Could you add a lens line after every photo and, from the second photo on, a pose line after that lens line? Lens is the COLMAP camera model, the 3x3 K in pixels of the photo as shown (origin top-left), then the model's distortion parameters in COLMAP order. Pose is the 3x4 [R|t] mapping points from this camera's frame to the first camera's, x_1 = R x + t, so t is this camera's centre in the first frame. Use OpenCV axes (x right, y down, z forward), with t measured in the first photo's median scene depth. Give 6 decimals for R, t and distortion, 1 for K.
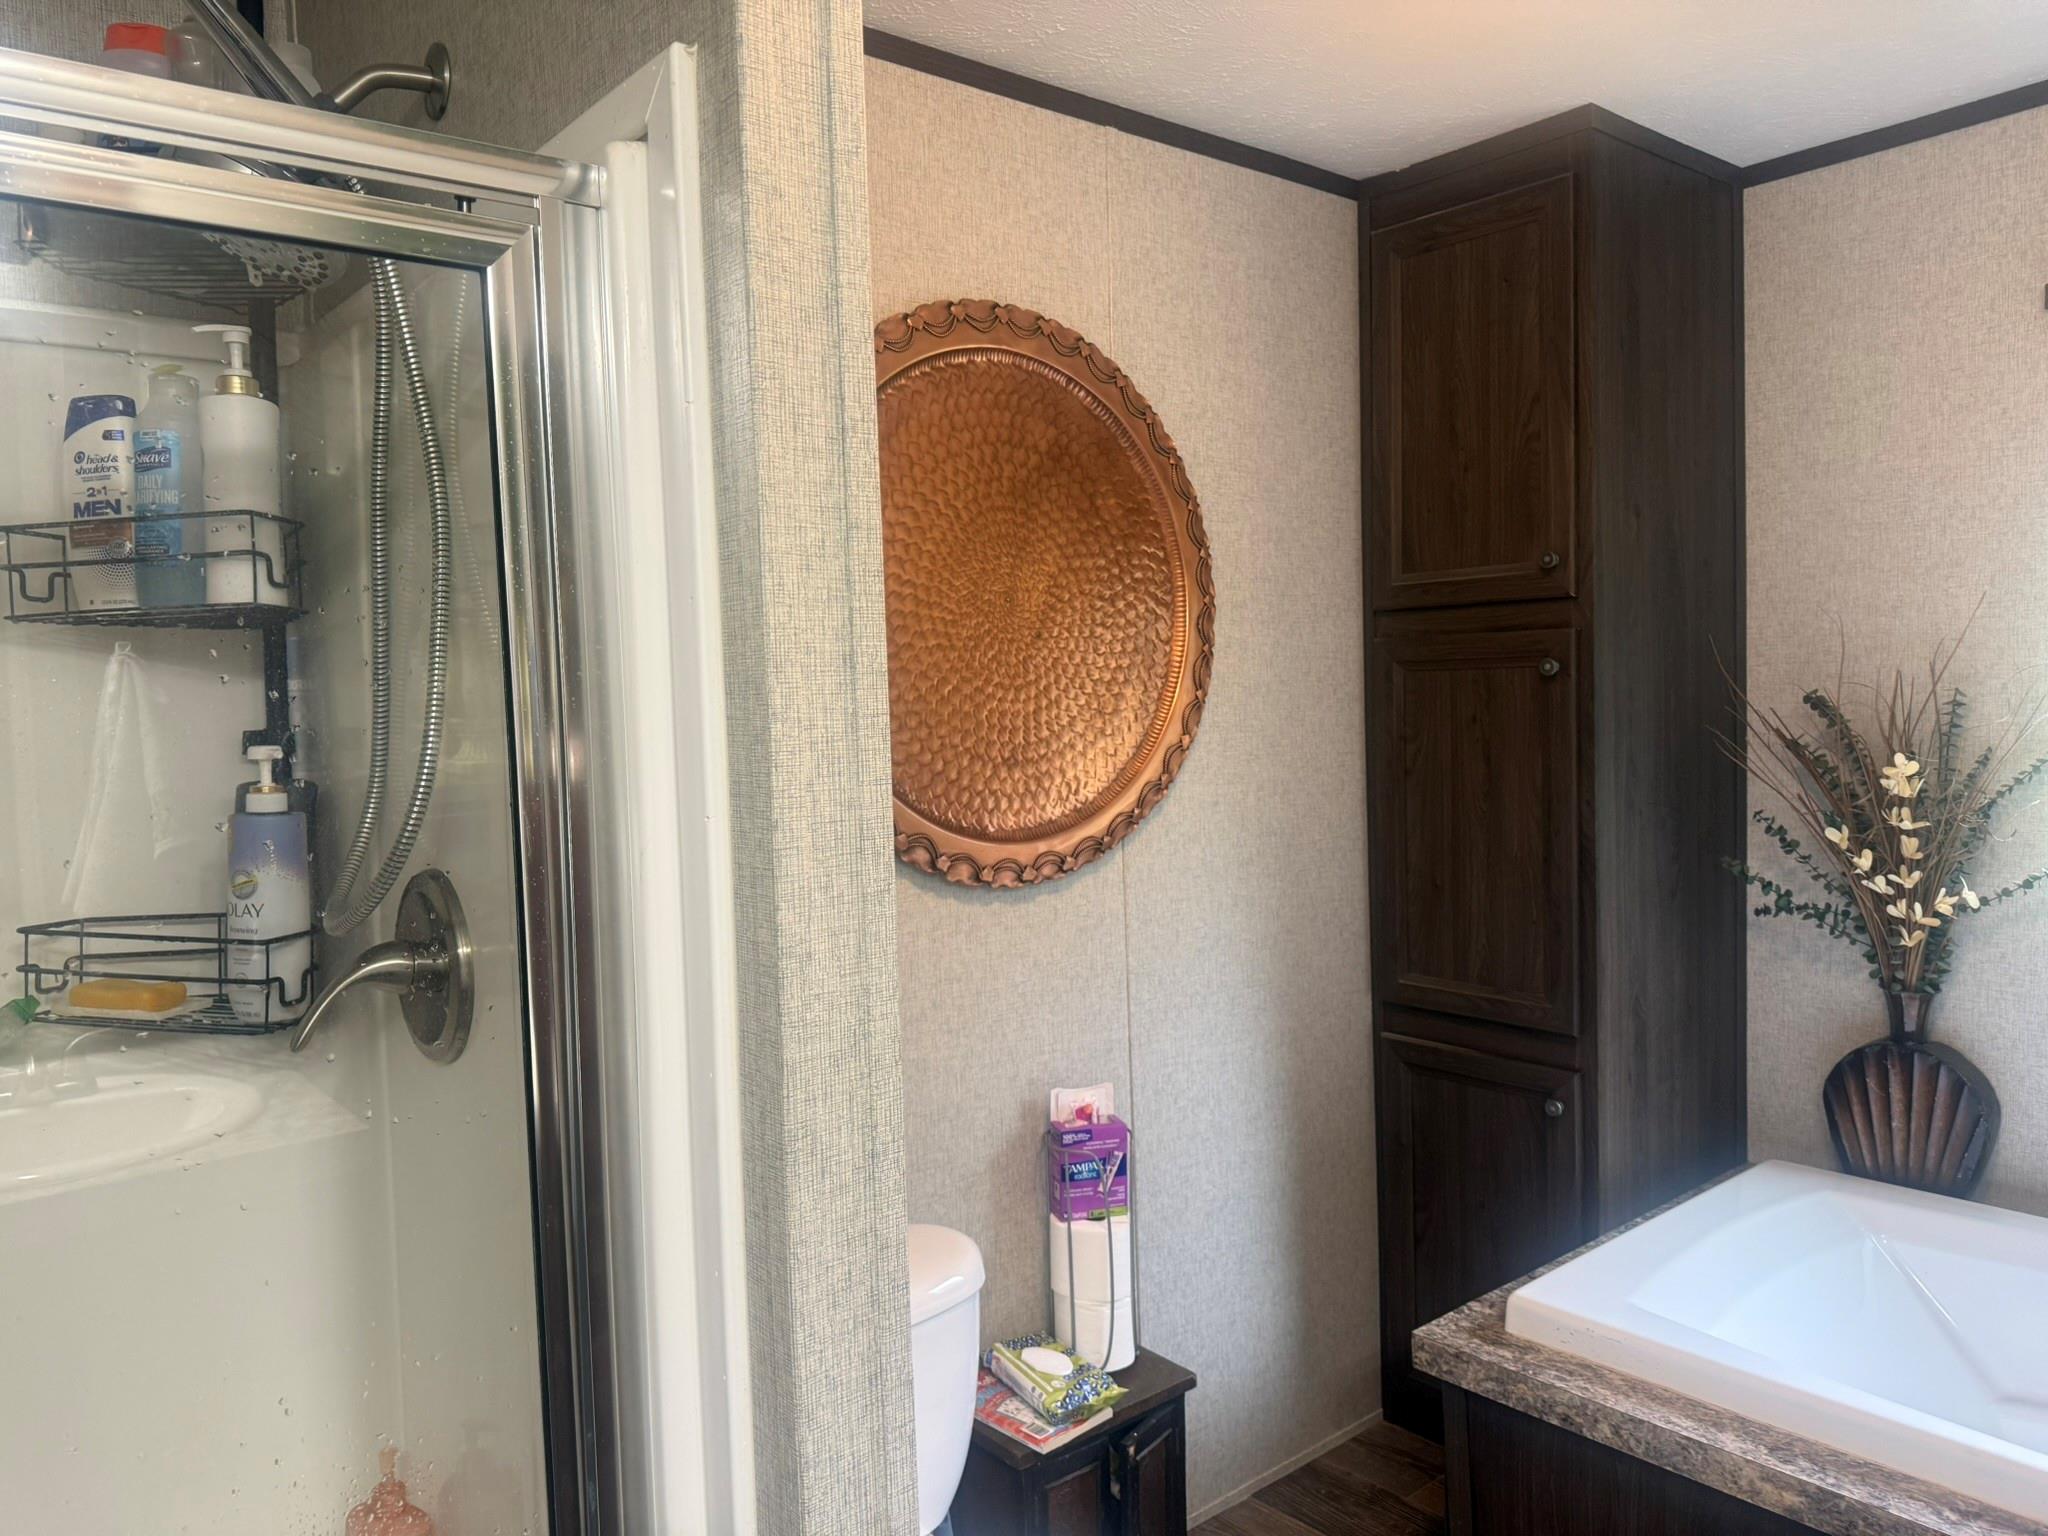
lens RADIAL K [[1453.1, 0, 1022.1], [0, 1453.1, 760.8], [0, 0, 1]] dist [-0.006282, -0.002823]
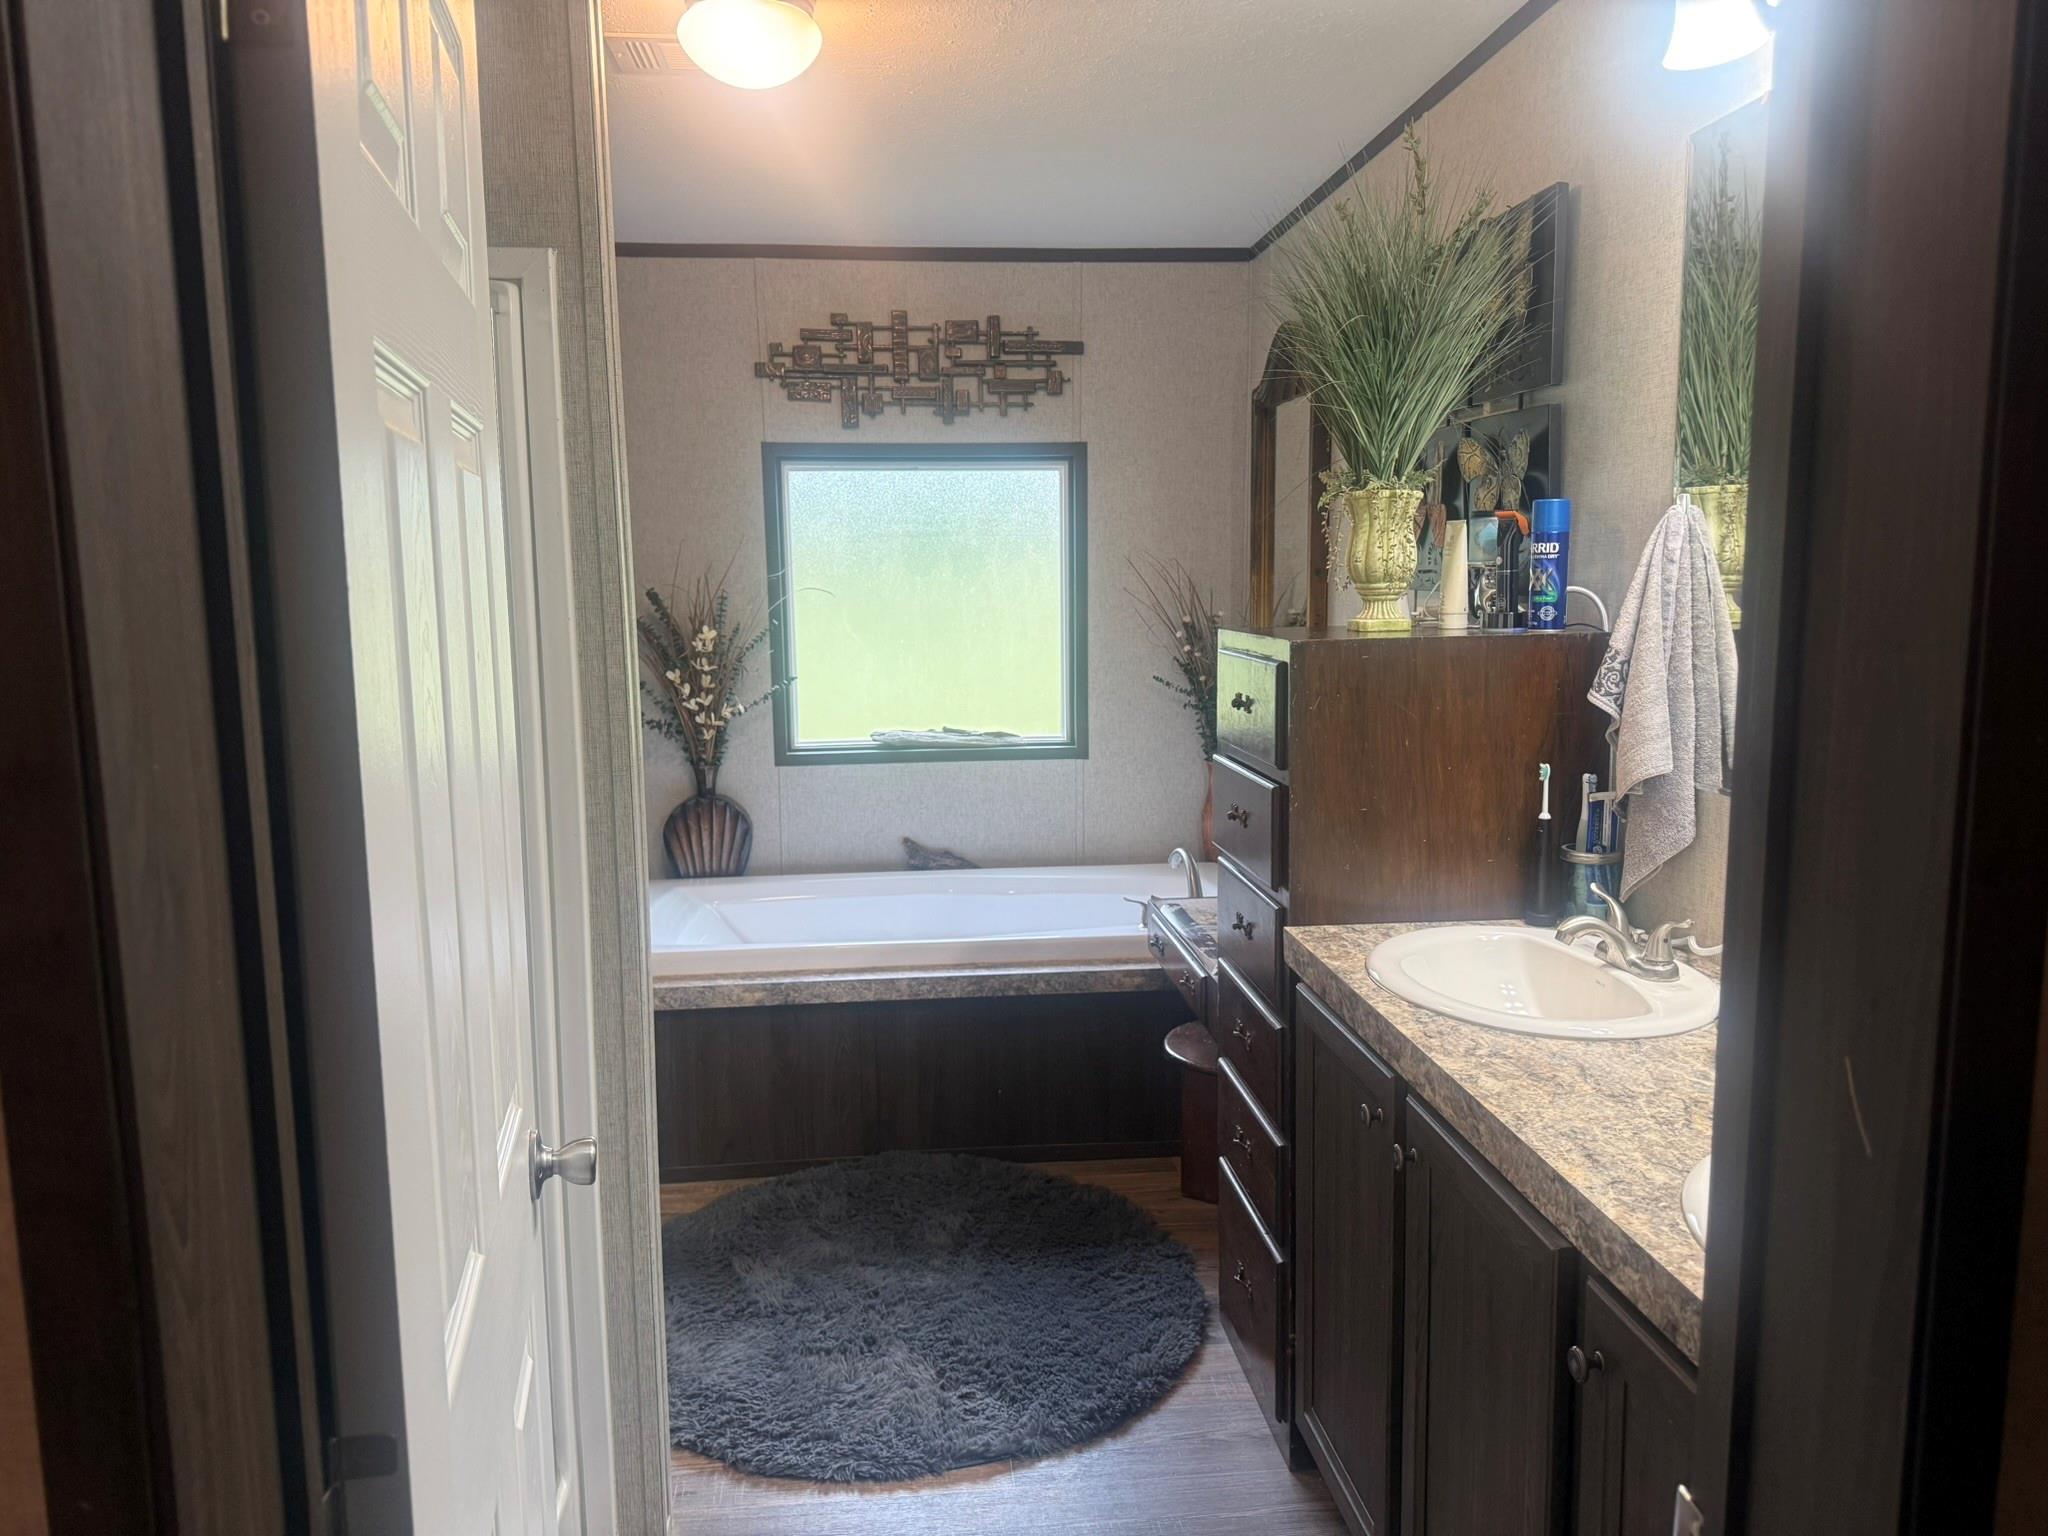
lens RADIAL K [[1453.1, 0, 1024.9], [0, 1453.1, 767.3], [0, 0, 1]] dist [-0.006282, -0.002823]
pose [[0.564319, -0.083732, 0.821299, -0.597077], [0.030308, 0.996274, 0.080746, 0.033514], [-0.825000, -0.020674, 0.564754, -0.287322]]
